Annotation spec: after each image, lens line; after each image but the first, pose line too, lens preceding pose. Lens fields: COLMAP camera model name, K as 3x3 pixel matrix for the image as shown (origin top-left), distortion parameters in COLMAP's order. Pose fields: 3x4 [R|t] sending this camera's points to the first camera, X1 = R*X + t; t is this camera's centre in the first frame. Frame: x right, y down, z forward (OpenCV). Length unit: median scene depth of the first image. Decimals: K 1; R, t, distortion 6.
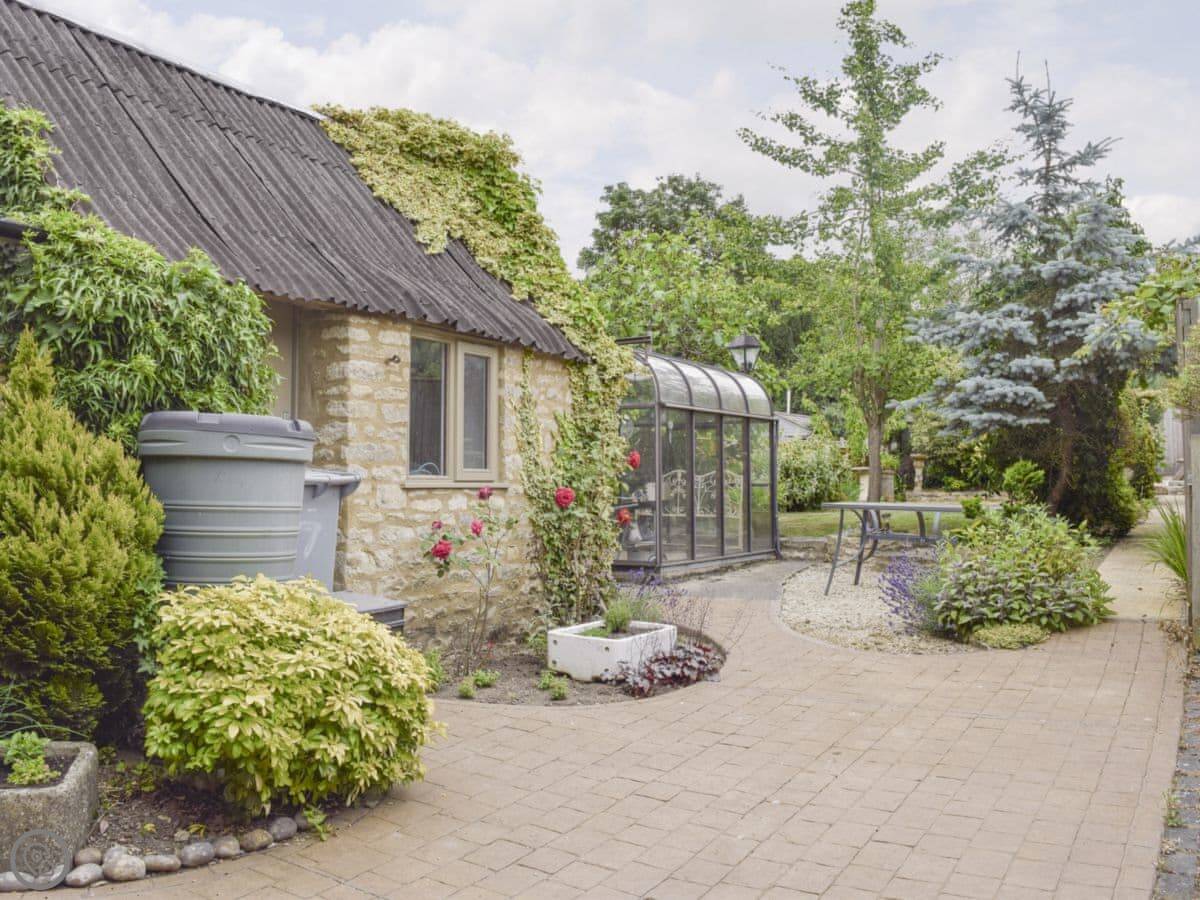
lens RADIAL K [[1080.6, 0, 600.0], [0, 1080.6, 450.0], [0, 0, 1]] dist [-0.008703, -0.013274]
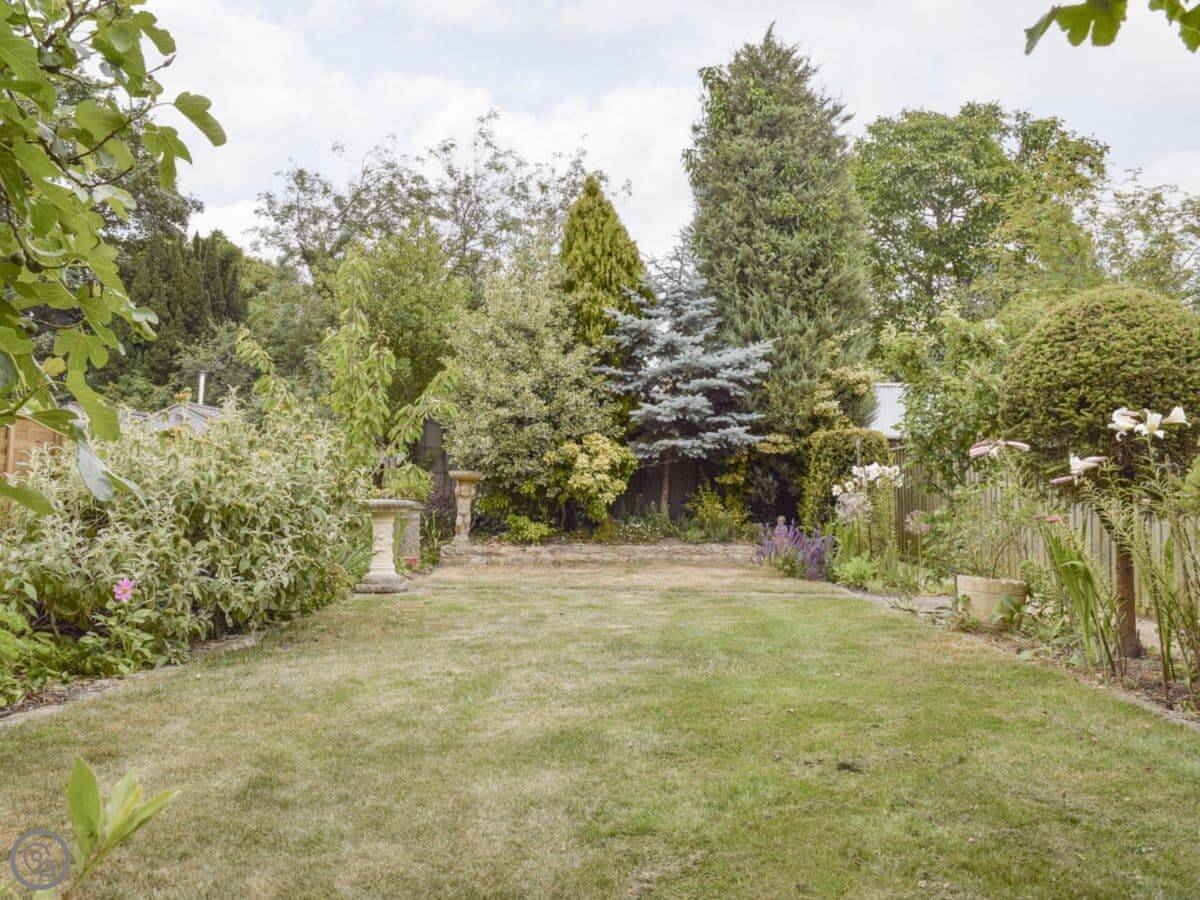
lens RADIAL K [[1080.6, 0, 600.0], [0, 1080.6, 450.0], [0, 0, 1]] dist [-0.008703, -0.013274]
pose [[0.862474, 0.037456, 0.504714, 0.091264], [-0.030890, 0.999294, -0.021375, 0.002777], [-0.505158, 0.002845, 0.863022, 0.530009]]
